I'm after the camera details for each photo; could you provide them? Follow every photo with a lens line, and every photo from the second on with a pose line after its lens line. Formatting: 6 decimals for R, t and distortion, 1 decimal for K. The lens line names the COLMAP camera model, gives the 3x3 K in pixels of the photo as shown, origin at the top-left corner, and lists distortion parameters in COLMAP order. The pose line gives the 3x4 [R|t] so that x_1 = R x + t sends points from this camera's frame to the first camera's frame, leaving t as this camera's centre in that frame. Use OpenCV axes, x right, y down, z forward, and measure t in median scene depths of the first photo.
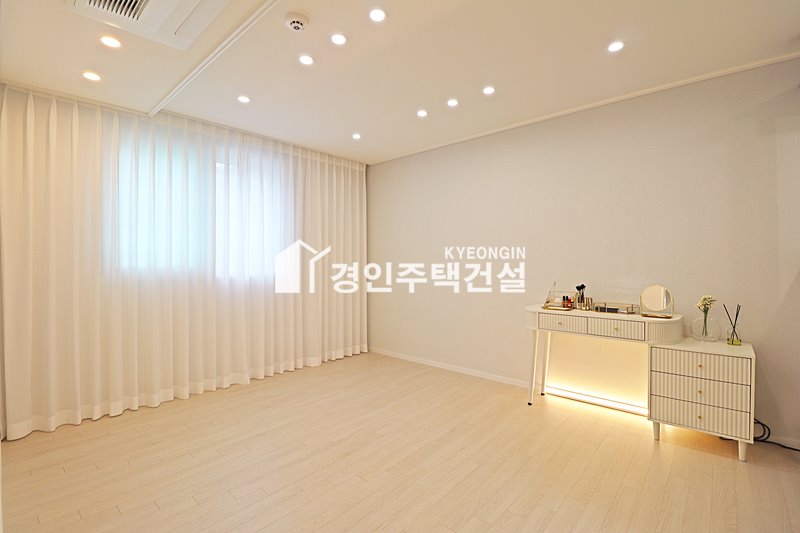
lens RADIAL K [[368.7, 0, 401.5], [0, 368.7, 262.7], [0, 0, 1]] dist [-0.004496, -0.010217]
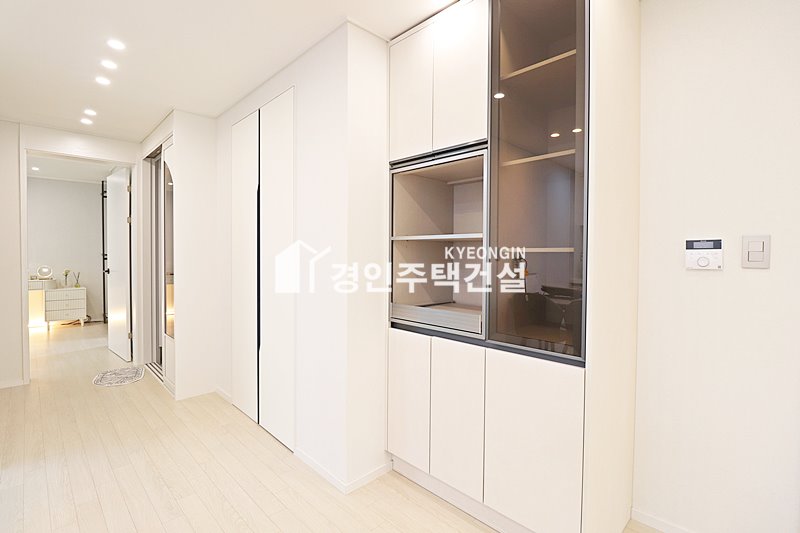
lens RADIAL K [[368.7, 0, 398.2], [0, 368.7, 262.4], [0, 0, 1]] dist [-0.004496, -0.010217]
pose [[0.063552, -0.012145, 0.997905, -1.571204], [-0.009411, 0.999874, 0.012768, -0.013343], [-0.997934, -0.010202, 0.063430, -1.480860]]
